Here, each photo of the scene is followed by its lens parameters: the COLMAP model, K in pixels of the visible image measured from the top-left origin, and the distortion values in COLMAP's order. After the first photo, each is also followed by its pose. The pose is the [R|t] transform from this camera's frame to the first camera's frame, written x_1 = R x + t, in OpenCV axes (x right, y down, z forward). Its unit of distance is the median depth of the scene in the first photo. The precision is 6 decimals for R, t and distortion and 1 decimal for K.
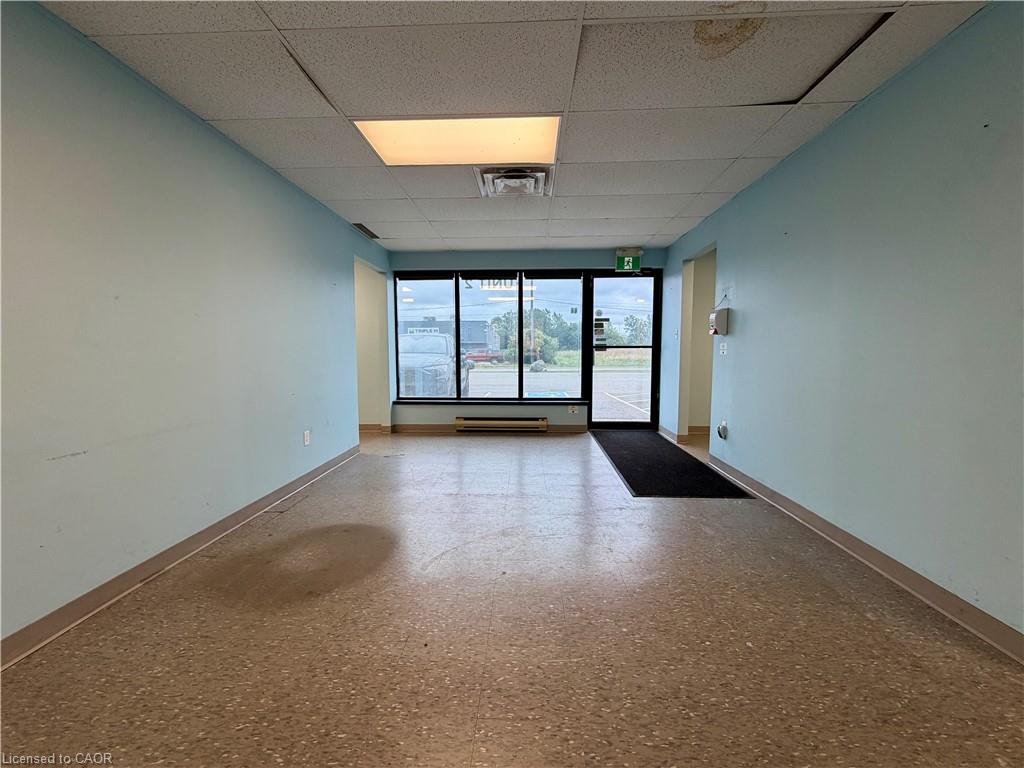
lens RADIAL K [[408.0, 0, 512.6], [0, 408.0, 384.3], [0, 0, 1]] dist [0.002680, 0.000110]
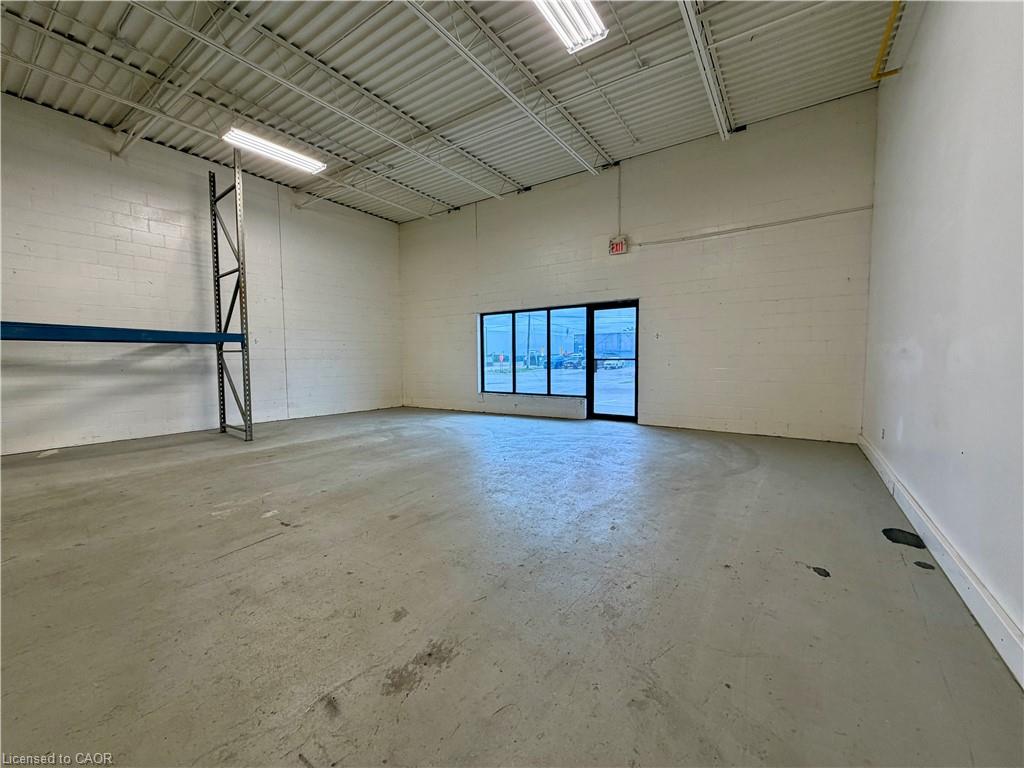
lens RADIAL K [[408.0, 0, 509.0], [0, 408.0, 388.4], [0, 0, 1]] dist [0.002680, 0.000110]
pose [[0.844703, 0.032092, -0.534273, 0.661022], [-0.039403, 0.999221, -0.002279, 0.026453], [0.533784, 0.022977, 0.845309, -0.265061]]
